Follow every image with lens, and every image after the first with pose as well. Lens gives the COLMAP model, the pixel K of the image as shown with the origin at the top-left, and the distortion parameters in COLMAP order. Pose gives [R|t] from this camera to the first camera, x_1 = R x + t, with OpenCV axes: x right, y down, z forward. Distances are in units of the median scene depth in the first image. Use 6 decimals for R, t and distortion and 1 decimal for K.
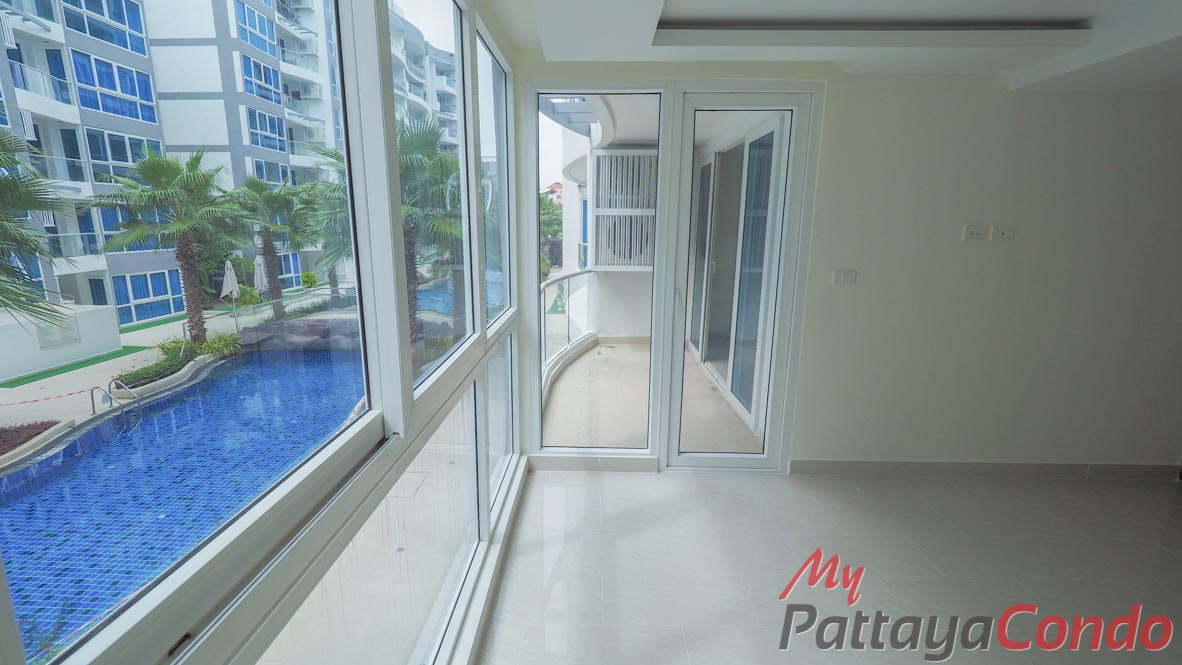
lens RADIAL K [[492.3, 0, 586.8], [0, 492.3, 327.4], [0, 0, 1]] dist [-0.003146, -0.000531]
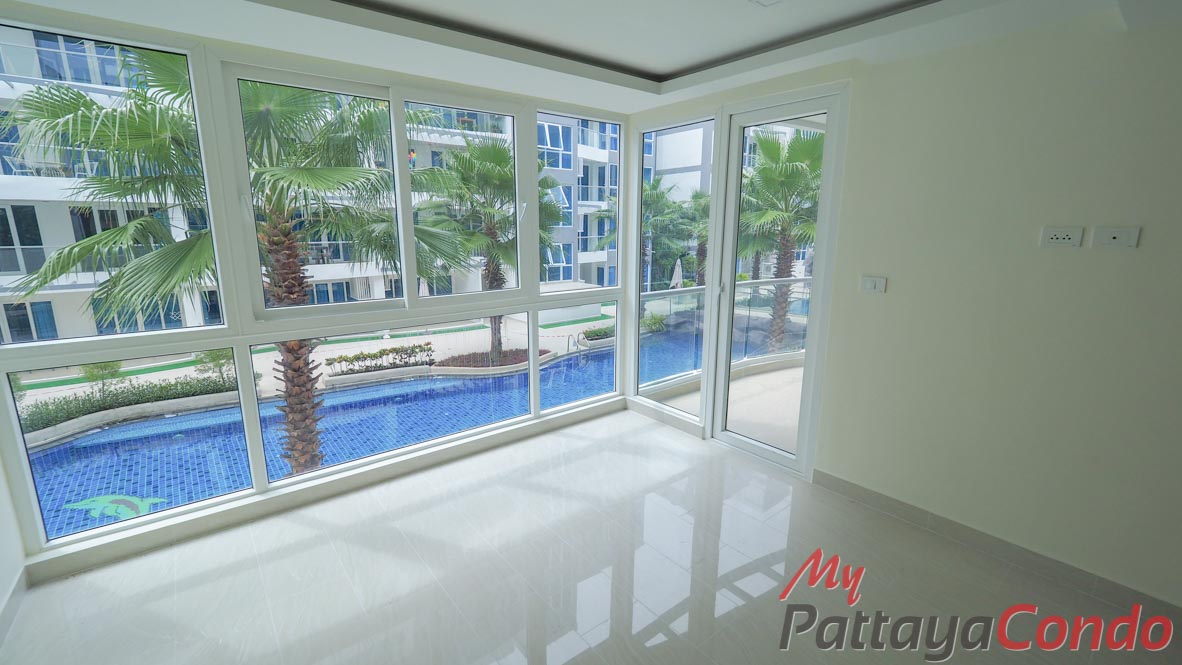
lens RADIAL K [[492.3, 0, 581.4], [0, 492.3, 333.1], [0, 0, 1]] dist [-0.003146, -0.000531]
pose [[0.643514, 0.154360, -0.749708, 0.174373], [-0.154549, 0.985485, 0.070248, 0.001739], [0.749669, 0.070661, 0.658030, -0.001290]]
